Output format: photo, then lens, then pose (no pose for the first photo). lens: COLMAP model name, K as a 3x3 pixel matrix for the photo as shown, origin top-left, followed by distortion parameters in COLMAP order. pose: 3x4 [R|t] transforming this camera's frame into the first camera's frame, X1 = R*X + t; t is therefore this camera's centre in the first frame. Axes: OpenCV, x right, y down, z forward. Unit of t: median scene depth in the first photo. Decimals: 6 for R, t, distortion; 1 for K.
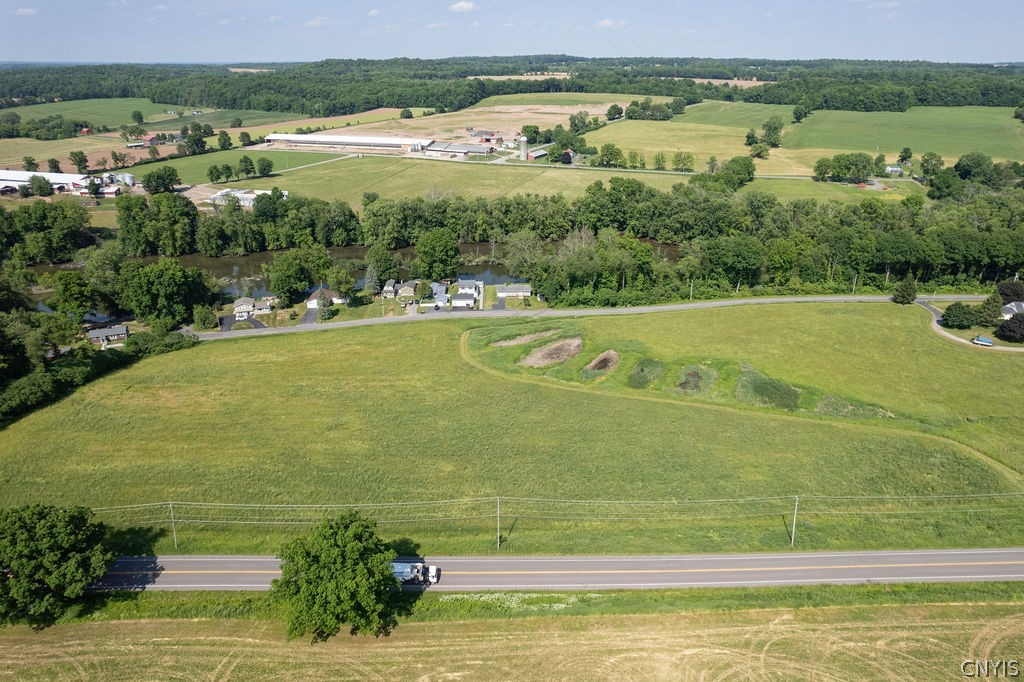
lens RADIAL K [[660.3, 0, 507.0], [0, 660.3, 347.6], [0, 0, 1]] dist [-0.068941, 0.056235]
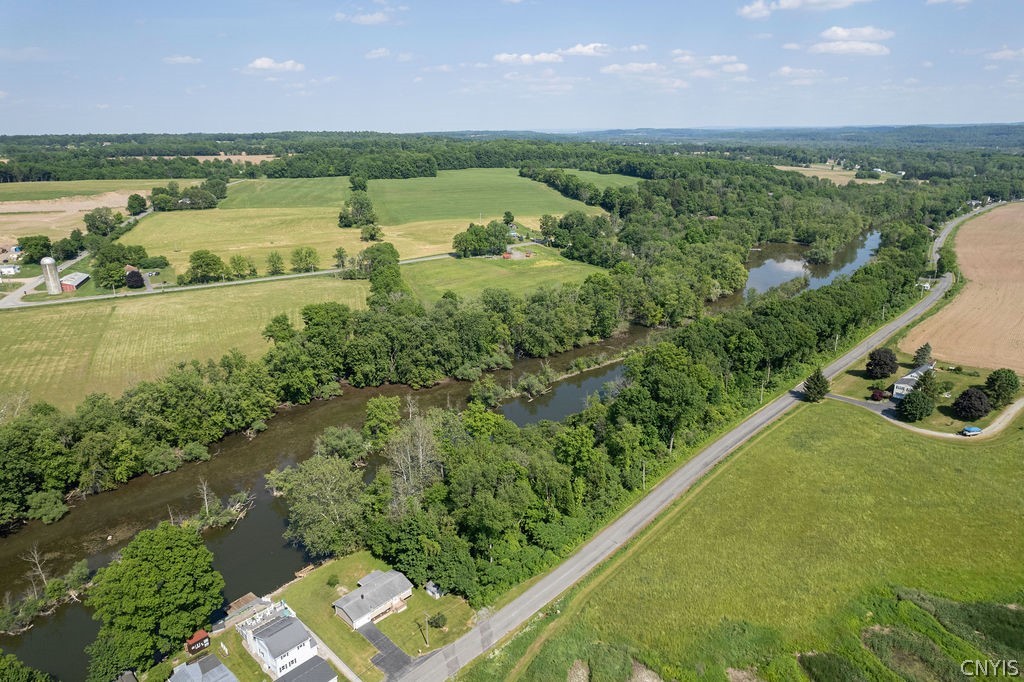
lens RADIAL K [[660.3, 0, 516.9], [0, 660.3, 342.5], [0, 0, 1]] dist [-0.068941, 0.056235]
pose [[0.699530, -0.225291, 0.678161, -0.142723], [0.296827, 0.954867, 0.011035, -0.173125], [-0.650039, 0.193578, 0.734831, 0.399999]]
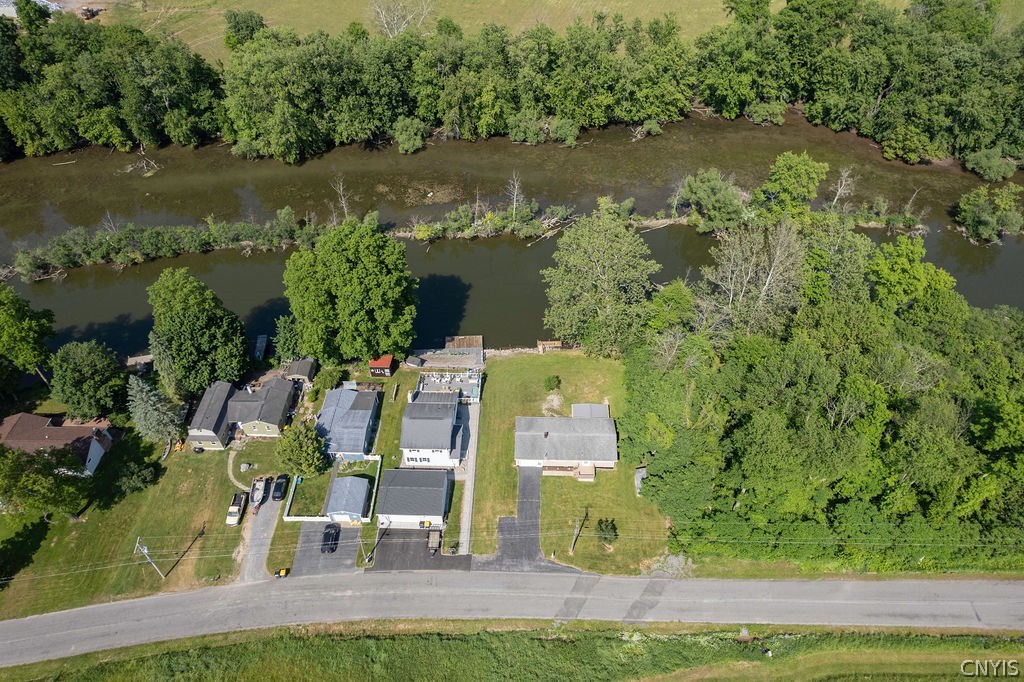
lens RADIAL K [[660.3, 0, 514.4], [0, 660.3, 344.5], [0, 0, 1]] dist [-0.068941, 0.056235]
pose [[0.999048, 0.033914, -0.027425, -0.006154], [-0.021390, 0.928957, 0.369570, -0.189177], [0.038010, -0.368632, 0.928798, 0.509100]]
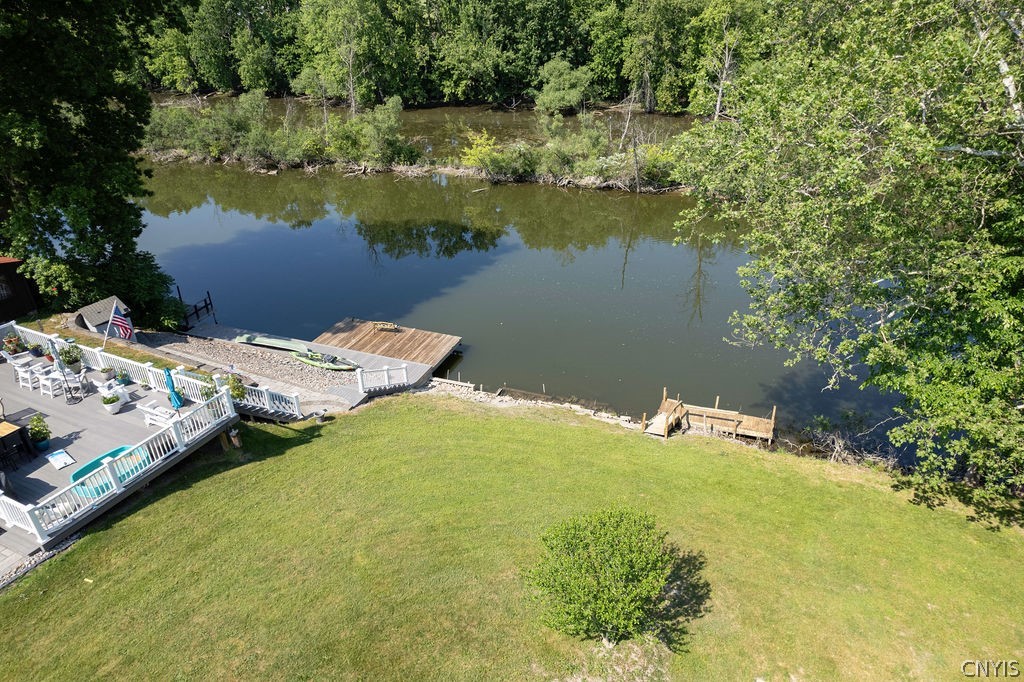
lens RADIAL K [[660.3, 0, 511.2], [0, 660.3, 340.2], [0, 0, 1]] dist [-0.068941, 0.056235]
pose [[0.893611, 0.194219, -0.404647, 0.008455], [-0.160749, 0.980216, 0.115483, -0.088920], [0.419070, -0.038151, 0.907152, 0.725395]]
